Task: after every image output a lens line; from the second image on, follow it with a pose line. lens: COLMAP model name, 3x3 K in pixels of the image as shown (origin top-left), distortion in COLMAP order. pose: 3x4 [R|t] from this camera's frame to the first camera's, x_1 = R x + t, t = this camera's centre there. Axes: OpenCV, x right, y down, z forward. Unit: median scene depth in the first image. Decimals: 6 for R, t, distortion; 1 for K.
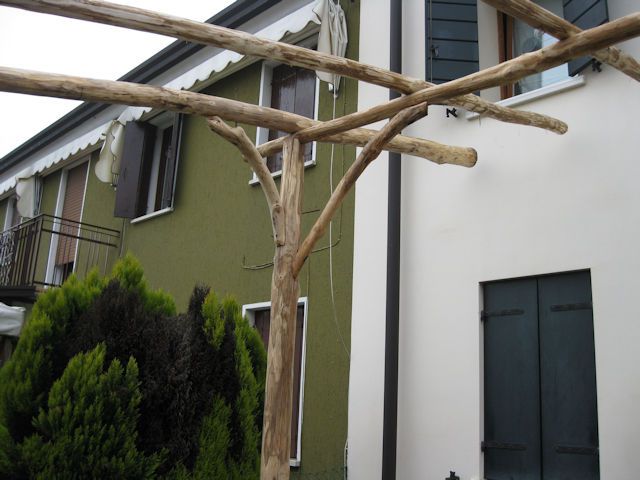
lens RADIAL K [[653.7, 0, 320.0], [0, 653.7, 240.0], [0, 0, 1]] dist [-0.116163, 0.014133]
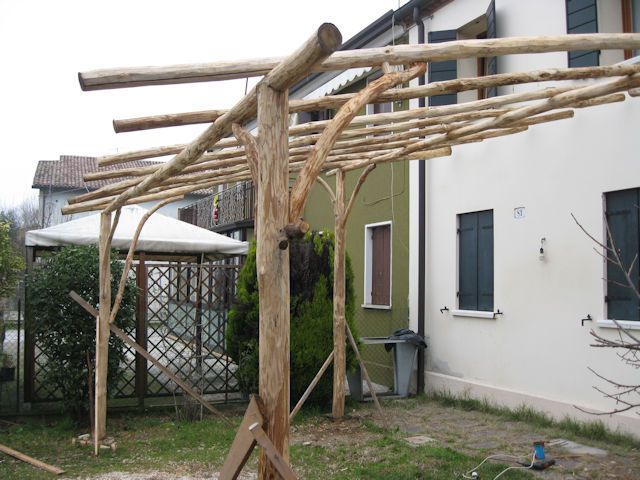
lens RADIAL K [[653.7, 0, 320.0], [0, 653.7, 240.0], [0, 0, 1]] dist [-0.116163, 0.014133]
pose [[0.937500, -0.055589, -0.343516, 0.600166], [0.114940, 0.981221, 0.154902, -0.240866], [0.328454, -0.184704, 0.926284, -1.125152]]
